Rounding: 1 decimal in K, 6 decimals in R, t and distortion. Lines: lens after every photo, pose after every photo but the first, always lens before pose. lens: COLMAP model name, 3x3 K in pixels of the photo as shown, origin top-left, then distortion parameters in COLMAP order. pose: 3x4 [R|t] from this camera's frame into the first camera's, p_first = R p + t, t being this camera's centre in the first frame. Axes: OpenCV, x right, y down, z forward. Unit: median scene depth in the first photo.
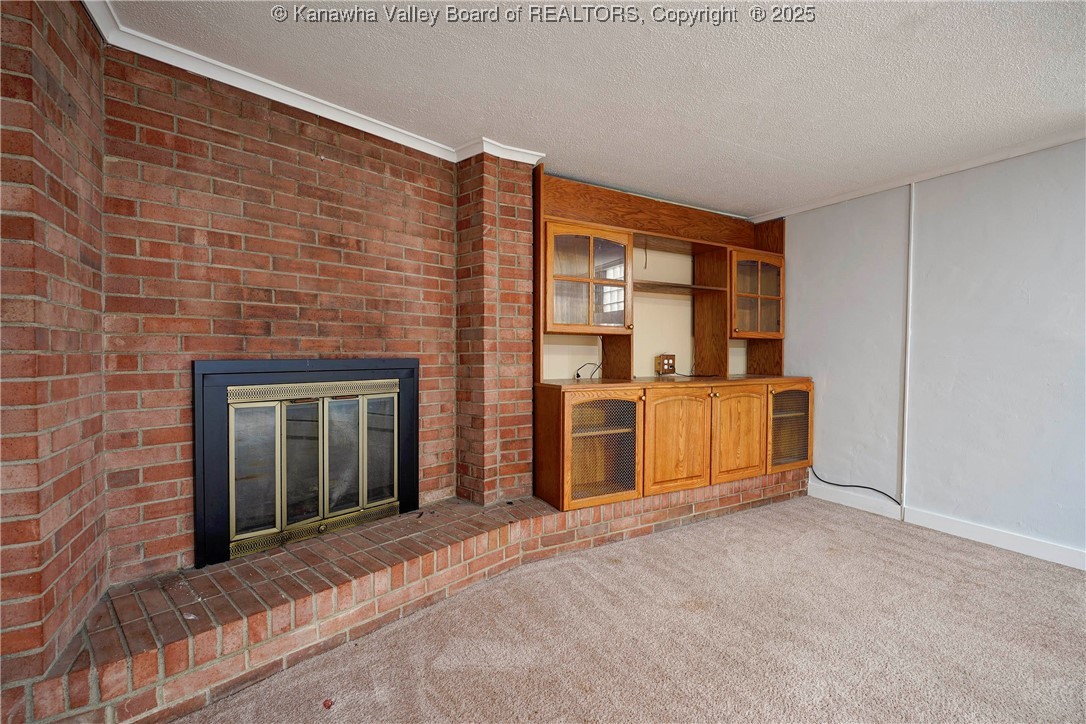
lens RADIAL K [[480.8, 0, 542.6], [0, 480.8, 358.6], [0, 0, 1]] dist [-0.018372, -0.000425]
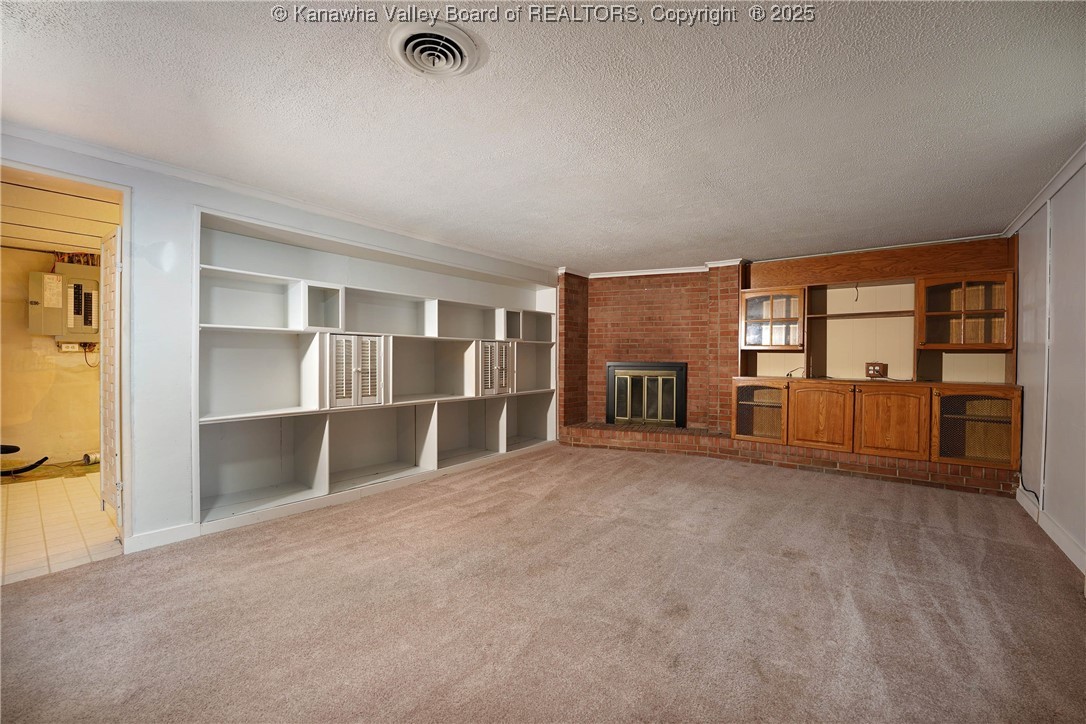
lens RADIAL K [[440.7, 0, 543.1], [0, 440.7, 361.6], [0, 0, 1]] dist [-0.023788, 0.001153]
pose [[0.379818, 0.008084, -0.925026, 1.445904], [-0.018236, 0.999833, 0.001250, 0.004611], [0.924882, 0.016394, 0.379902, -0.444633]]
